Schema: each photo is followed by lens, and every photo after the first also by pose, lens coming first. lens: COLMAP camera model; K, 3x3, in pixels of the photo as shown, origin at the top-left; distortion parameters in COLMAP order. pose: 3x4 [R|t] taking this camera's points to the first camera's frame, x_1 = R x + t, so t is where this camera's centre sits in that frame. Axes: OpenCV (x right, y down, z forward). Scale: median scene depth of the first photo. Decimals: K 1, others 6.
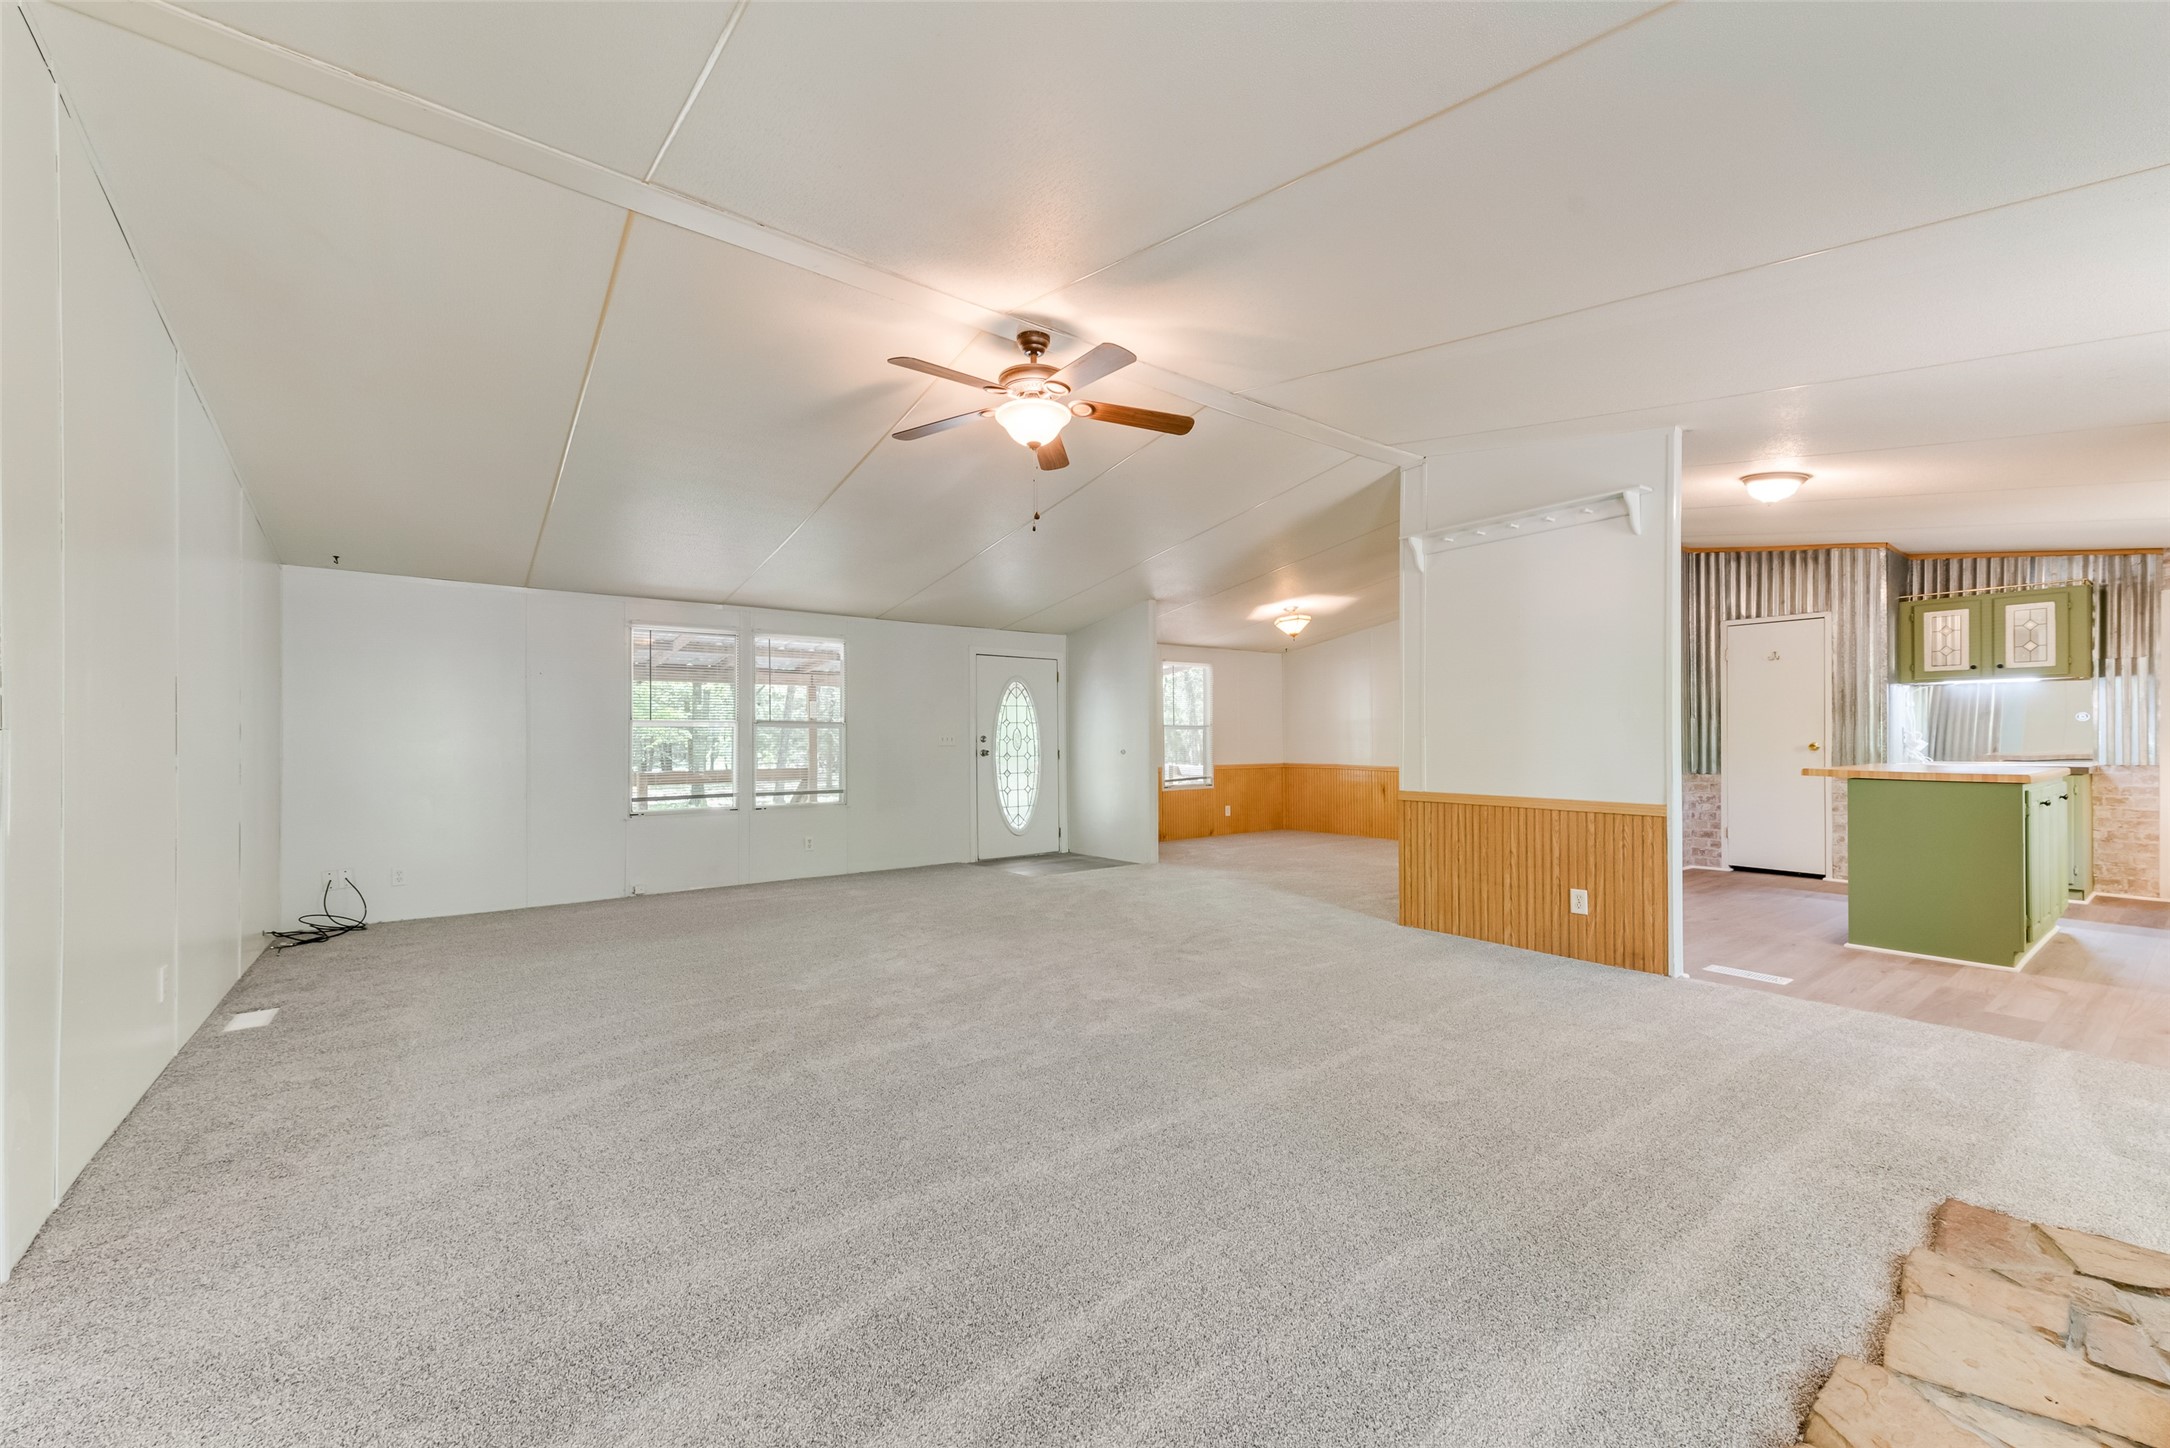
lens RADIAL K [[849.4, 0, 1090.4], [0, 849.4, 734.2], [0, 0, 1]] dist [0.013005, 0.000064]
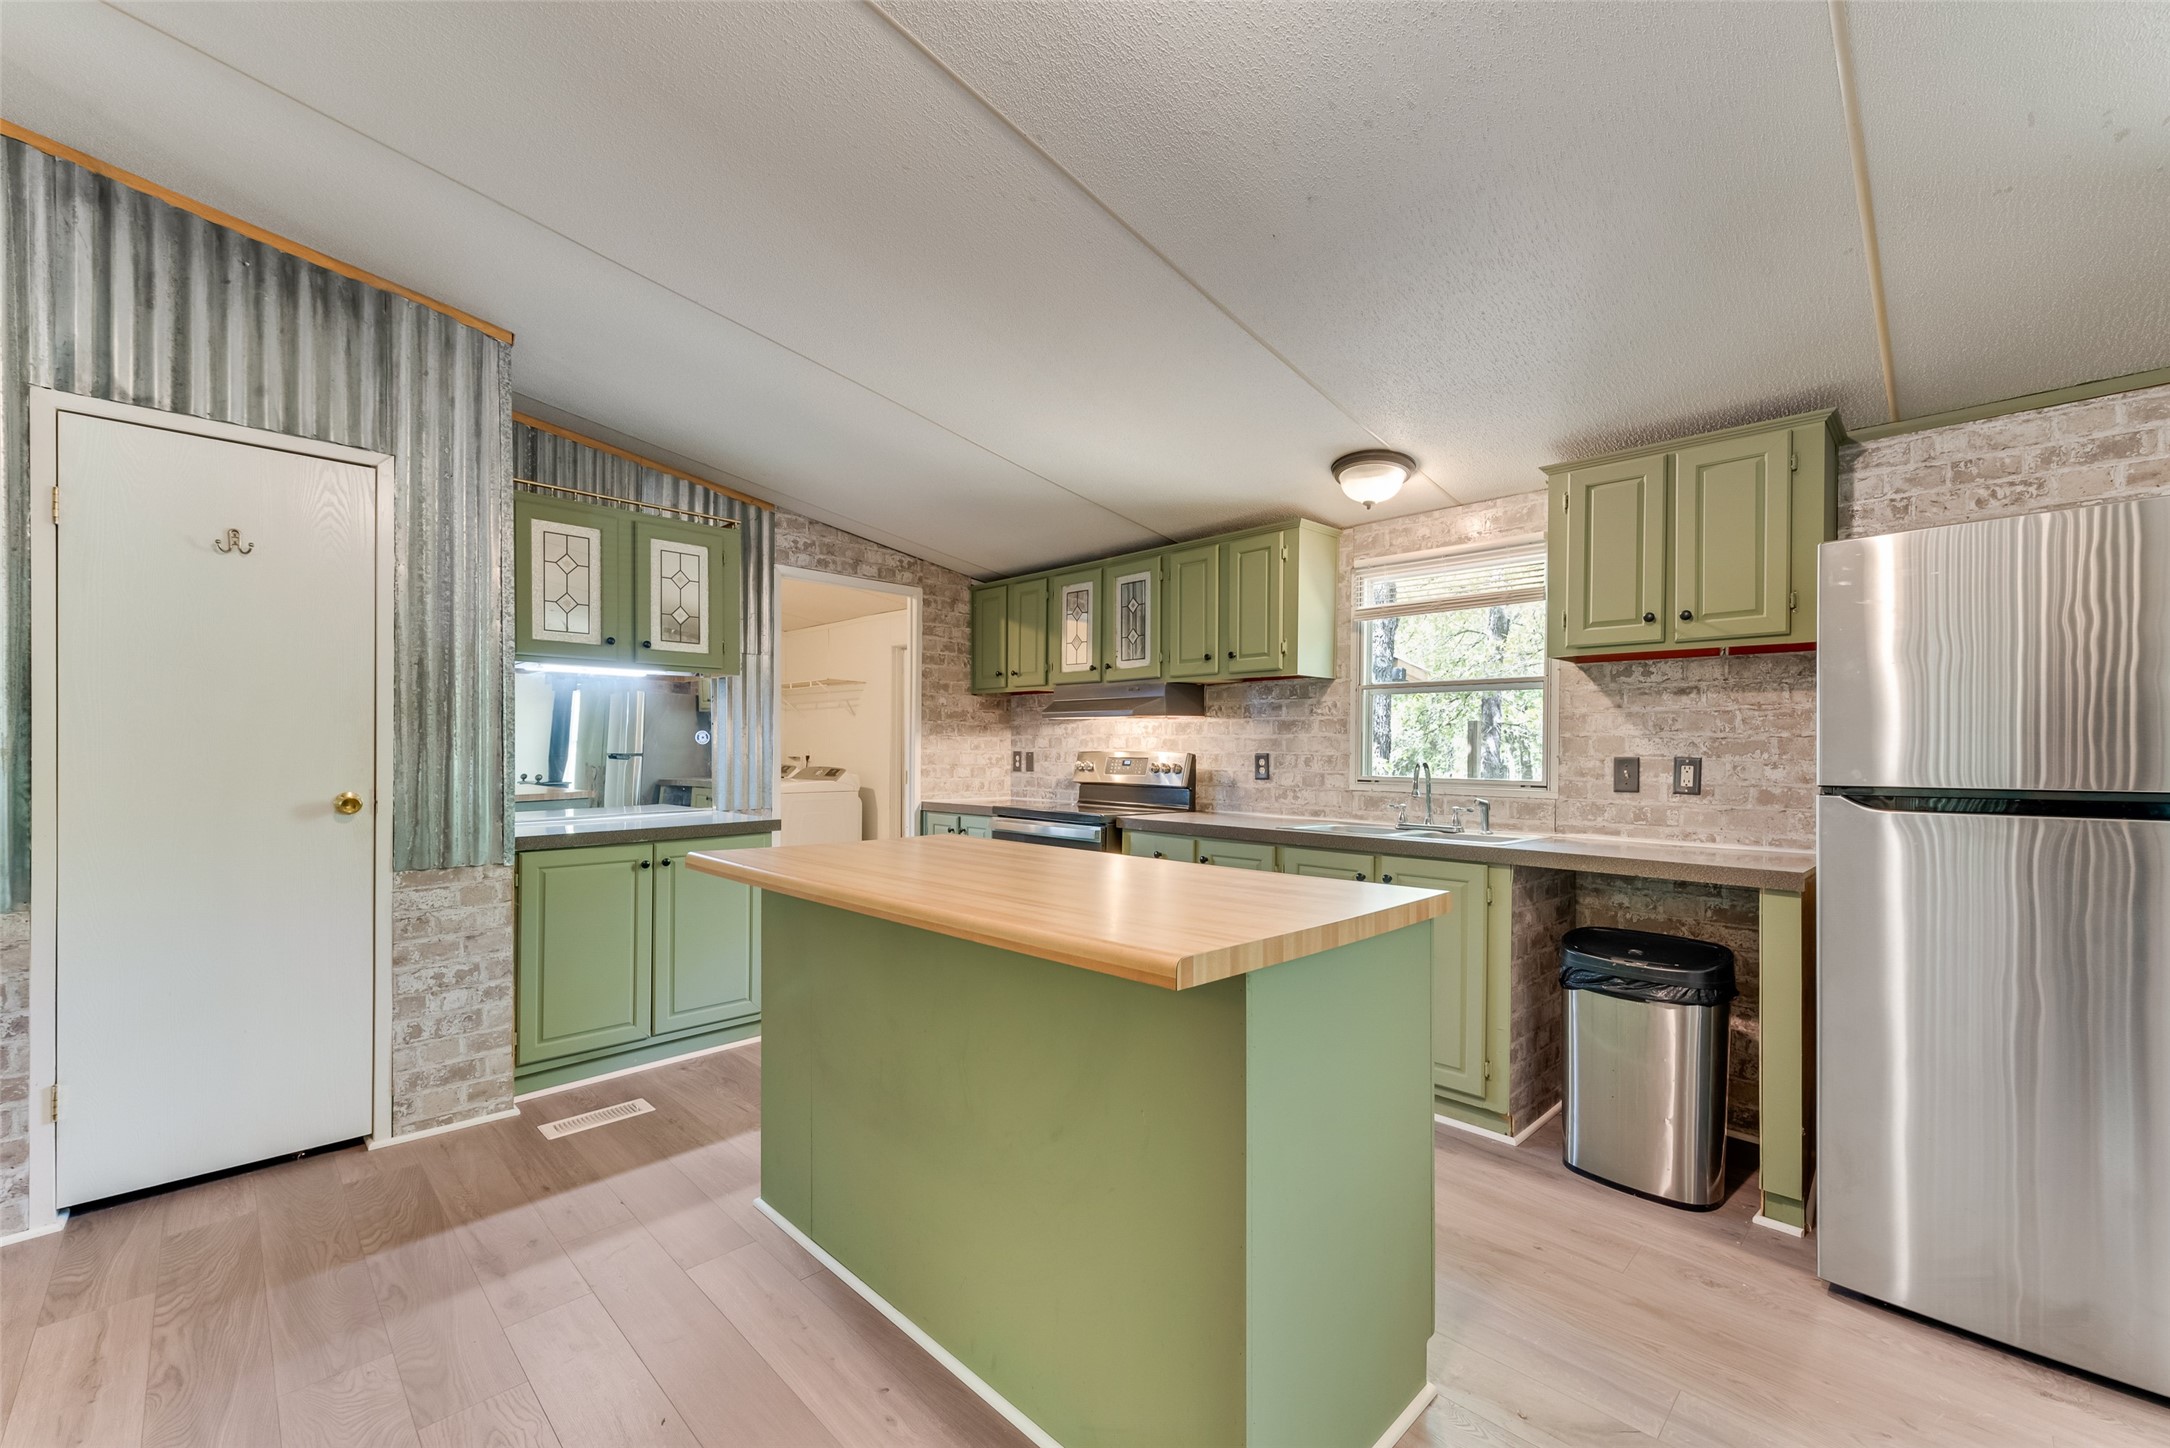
lens RADIAL K [[871.0, 0, 1080.8], [0, 871.0, 754.9], [0, 0, 1]] dist [0.000230, -0.000149]
pose [[-0.131976, -0.003515, 0.991247, 0.424736], [-0.005778, 0.999979, 0.002777, -0.009867], [-0.991236, -0.005361, -0.131994, 0.734267]]
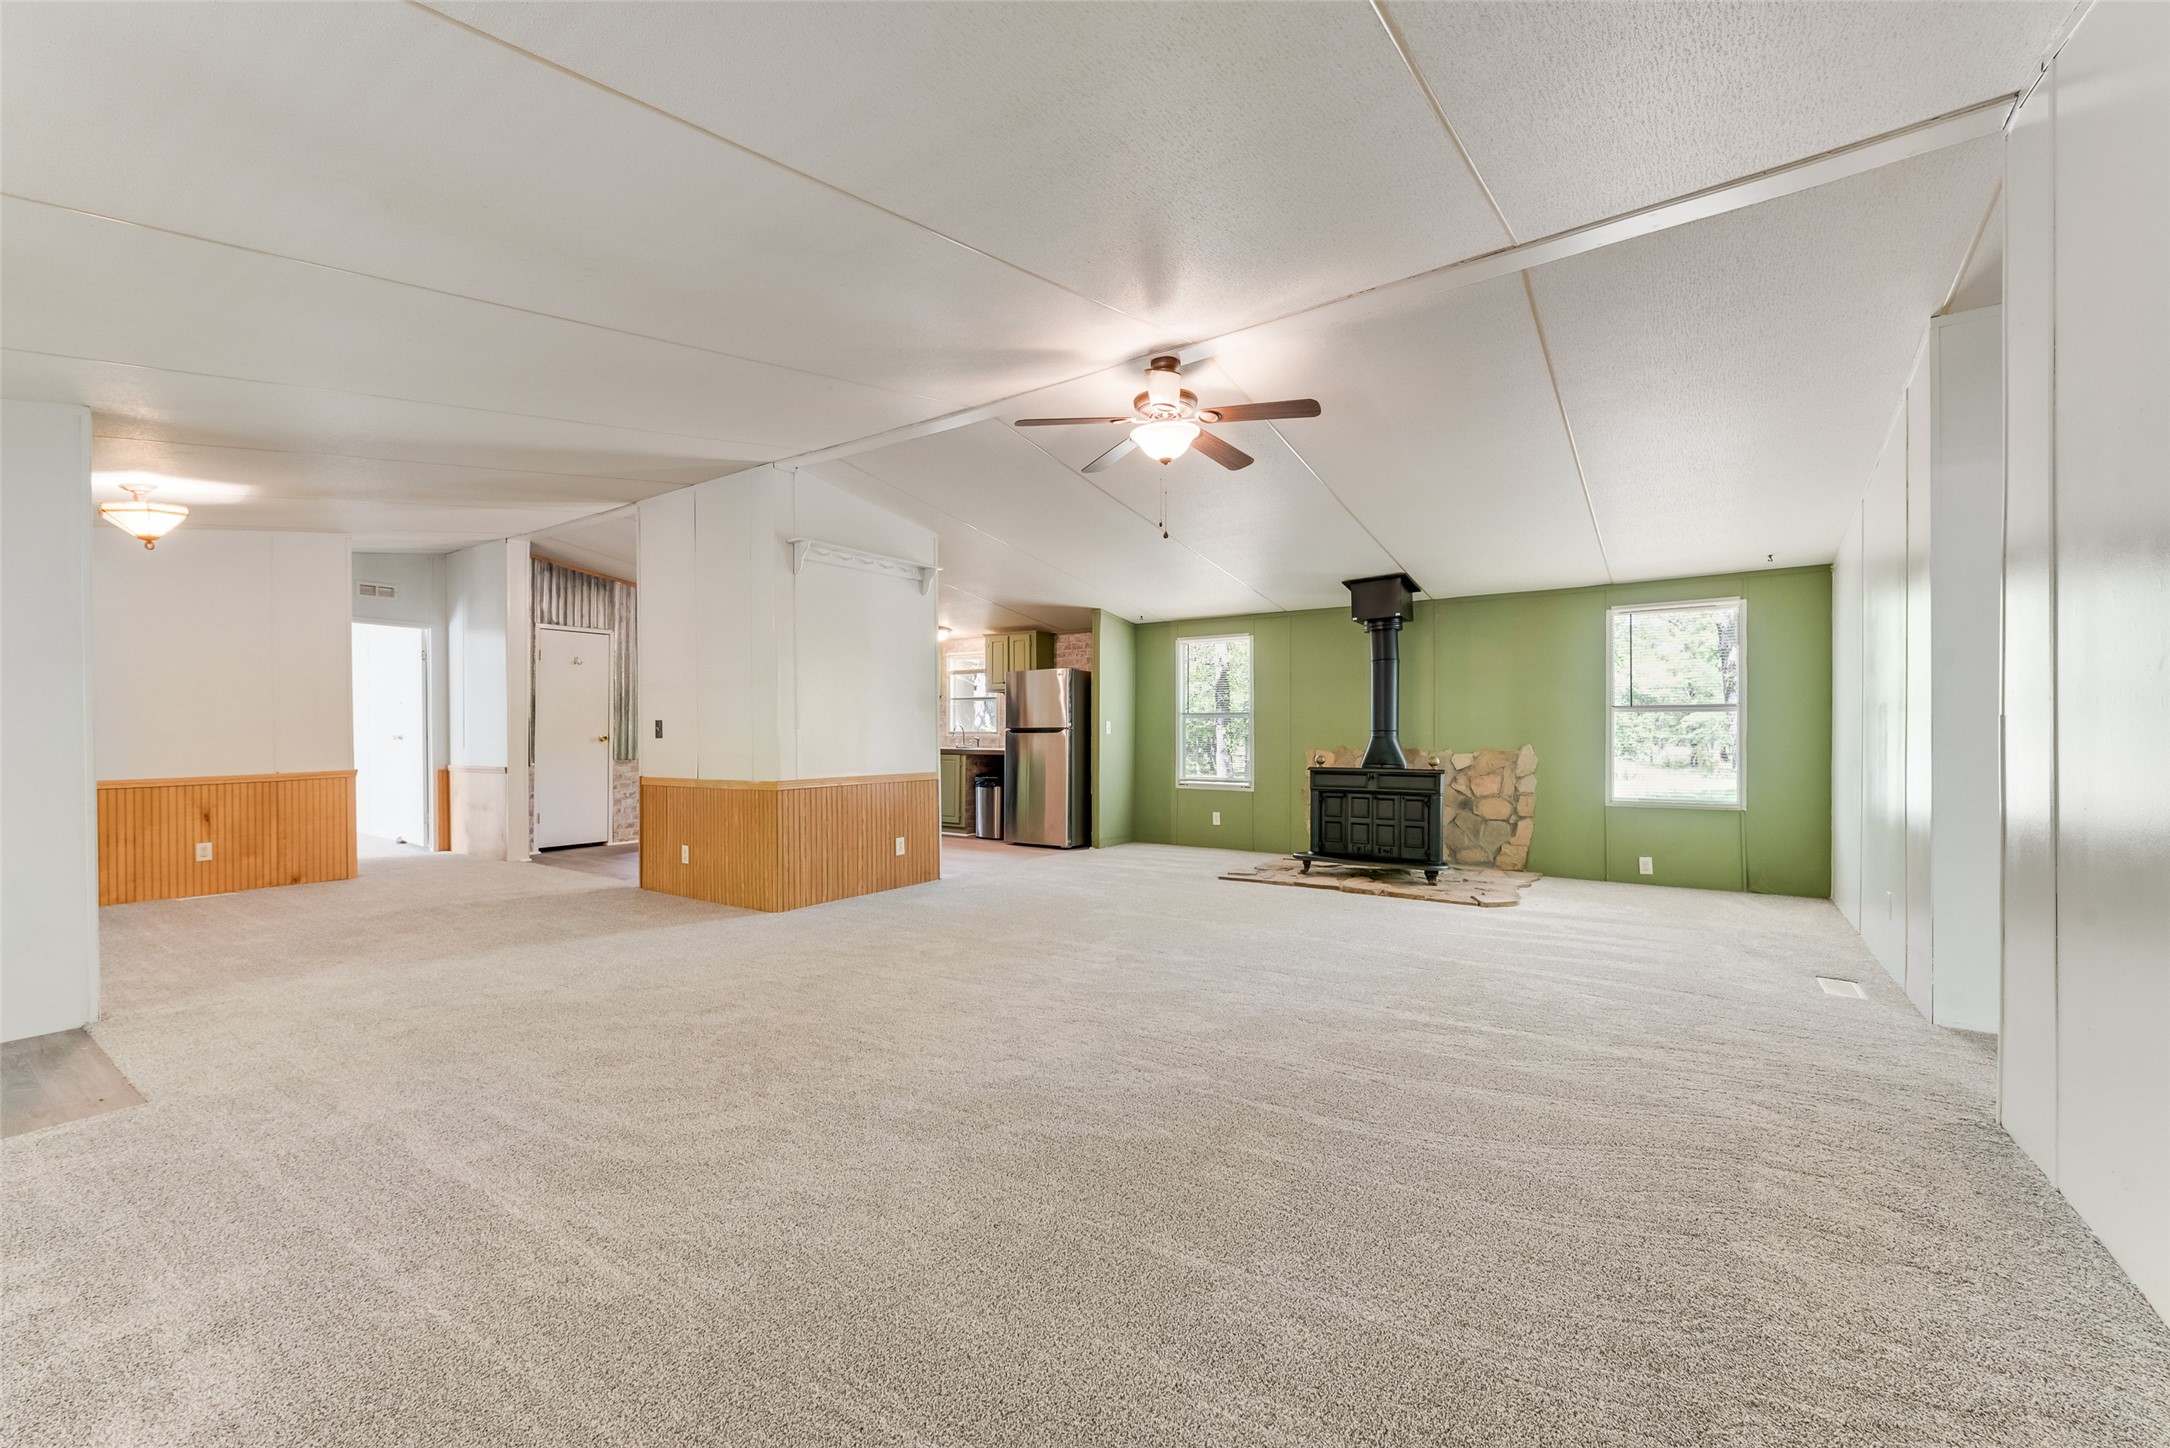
lens RADIAL K [[873.9, 0, 1085.0], [0, 873.9, 724.0], [0, 0, 1]] dist [0.000918, 0.000033]
pose [[-0.307203, 0.008058, 0.951610, -0.559692], [0.000065, 0.999964, -0.008447, 0.004855], [-0.951644, -0.002533, -0.307193, 0.729271]]
